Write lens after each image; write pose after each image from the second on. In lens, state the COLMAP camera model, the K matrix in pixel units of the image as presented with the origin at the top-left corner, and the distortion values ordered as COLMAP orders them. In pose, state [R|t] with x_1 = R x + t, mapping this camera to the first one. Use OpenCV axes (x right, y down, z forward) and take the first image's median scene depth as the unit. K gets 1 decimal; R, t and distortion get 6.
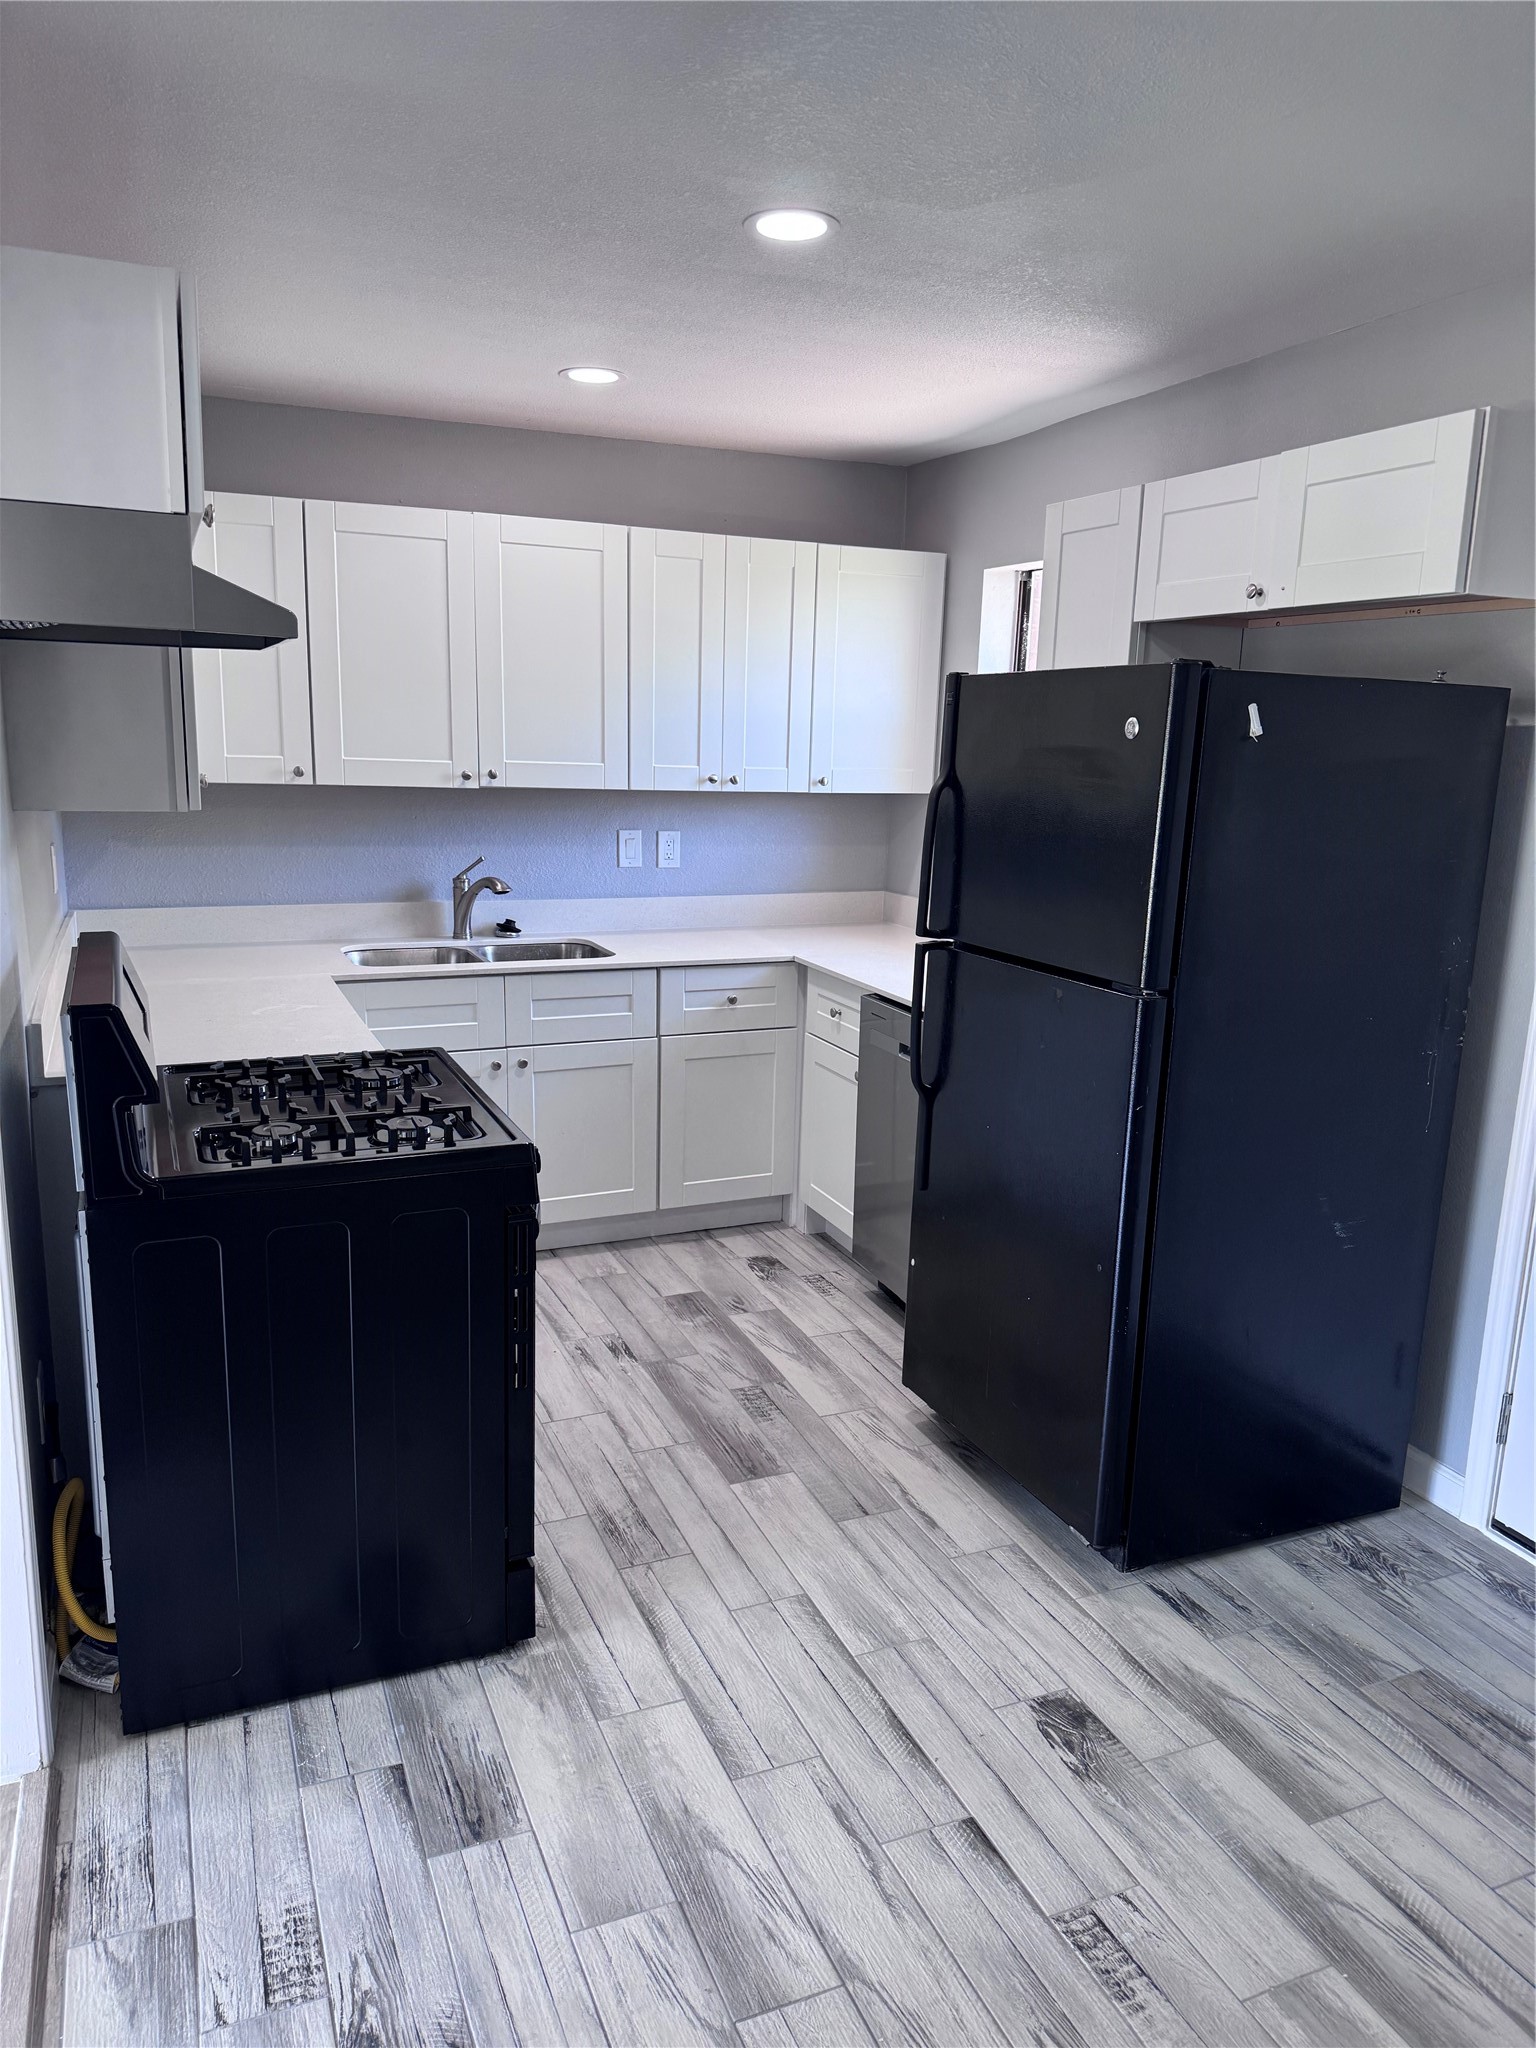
lens RADIAL K [[1437.2, 0, 780.1], [0, 1437.2, 1035.5], [0, 0, 1]] dist [0.037035, -0.009005]
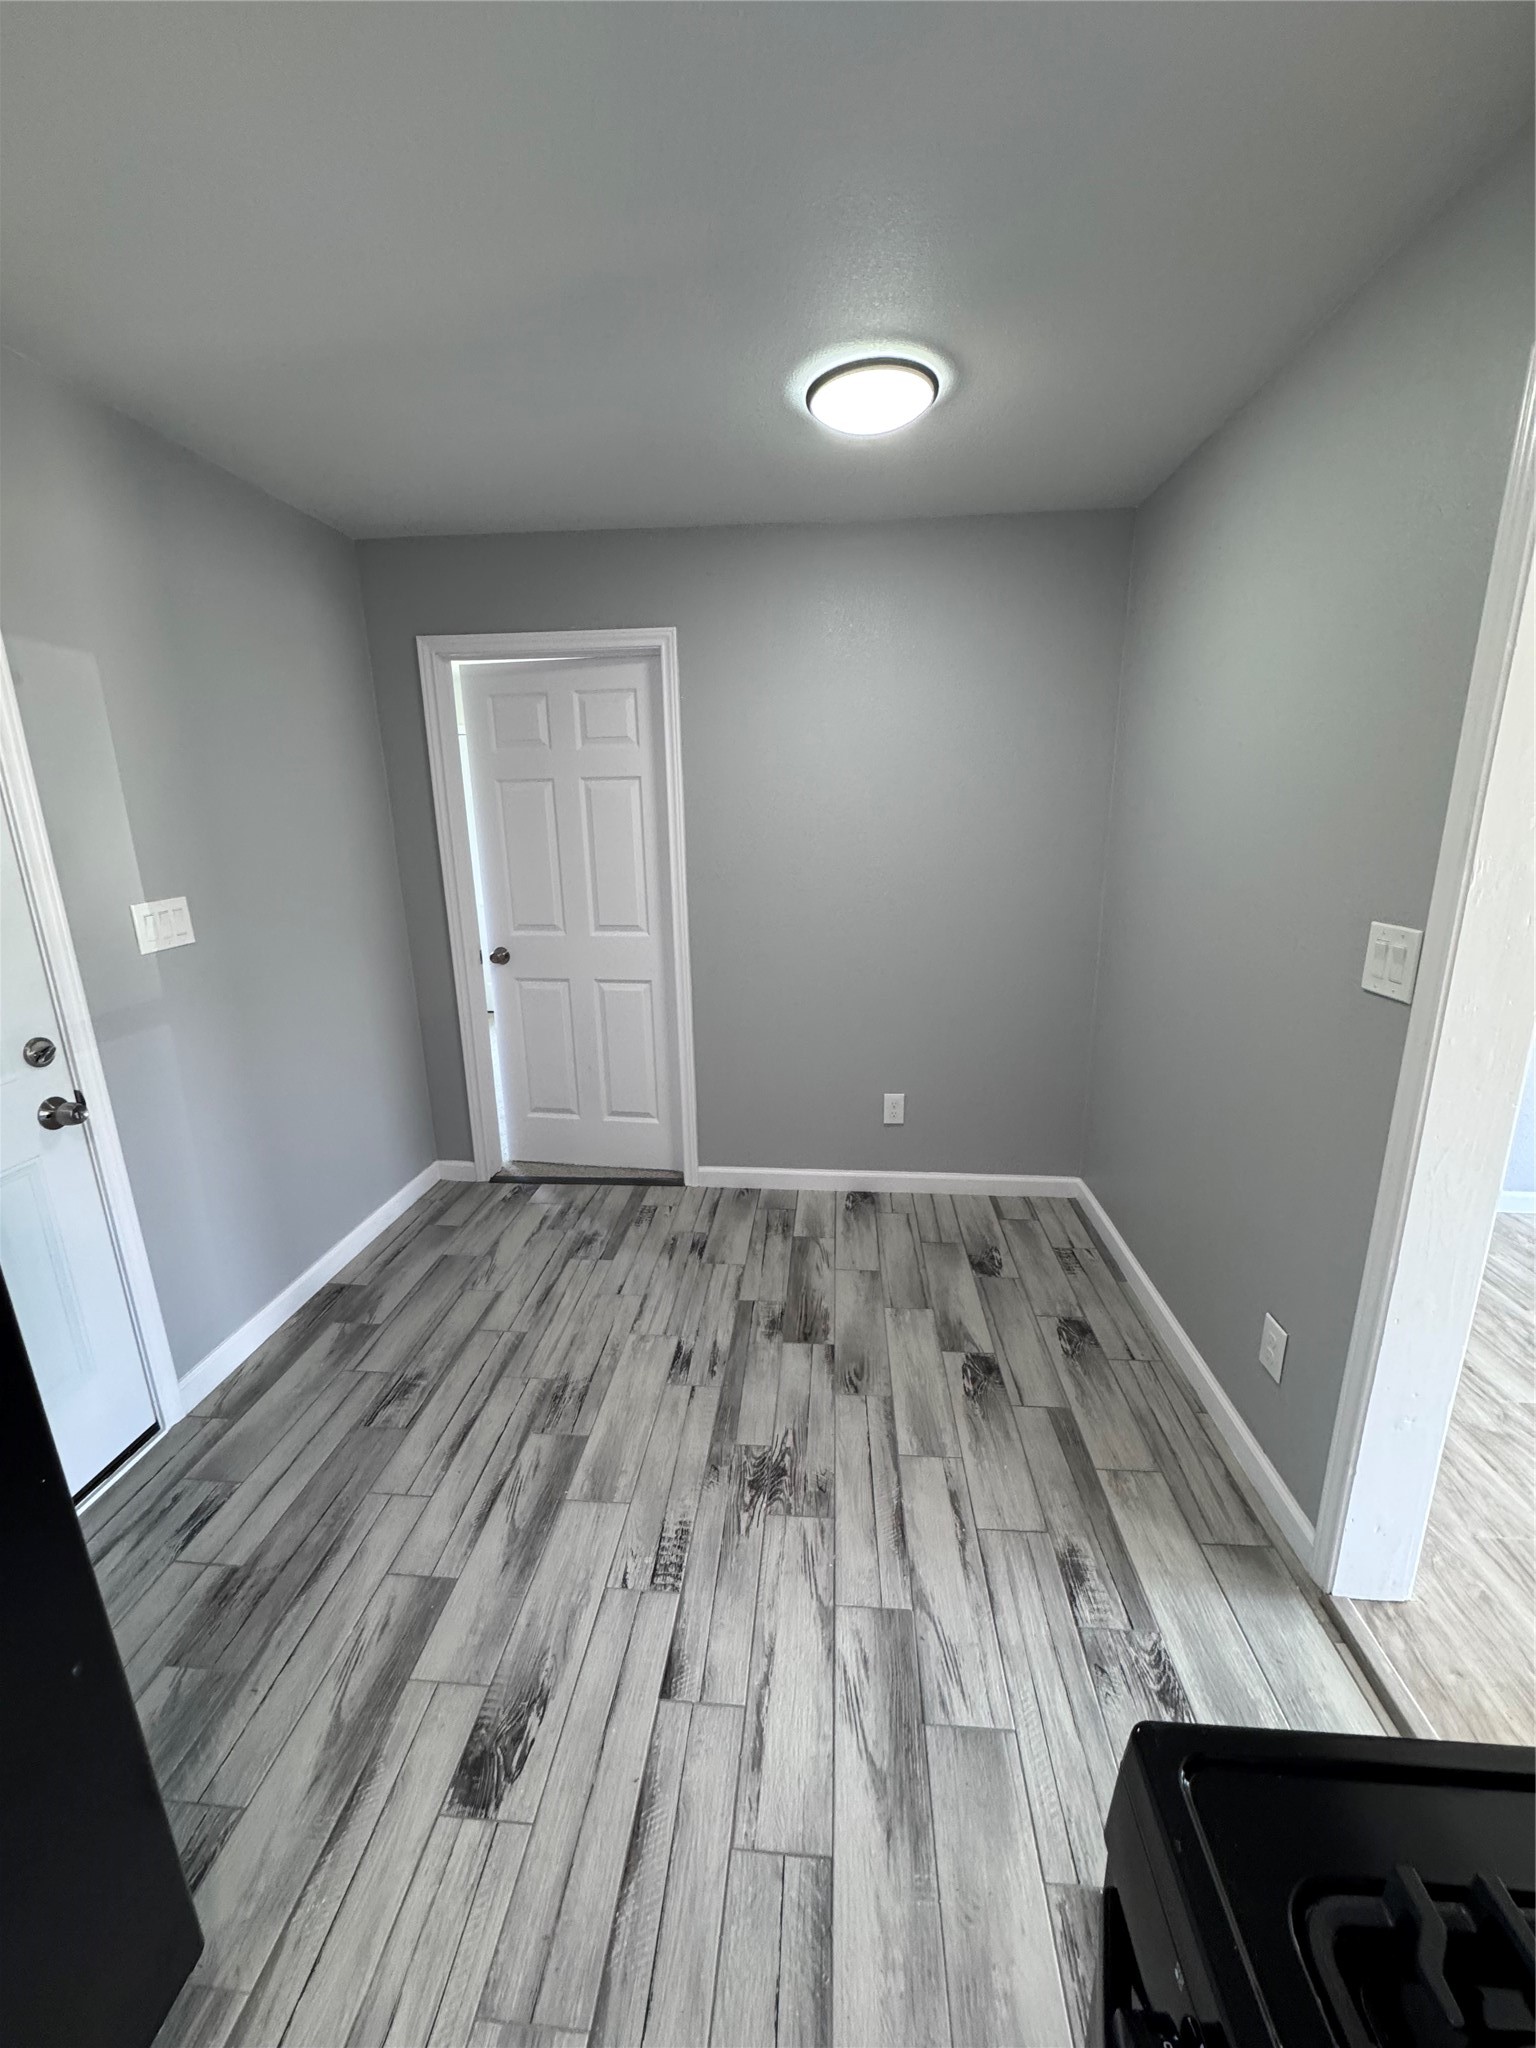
lens RADIAL K [[809.6, 0, 769.8], [0, 809.6, 1016.0], [0, 0, 1]] dist [-0.000343, 0.000653]
pose [[-0.878560, -0.134257, 0.458376, -0.182950], [0.091458, 0.894638, 0.437332, -0.251519], [-0.468795, 0.426144, -0.773714, 1.287961]]
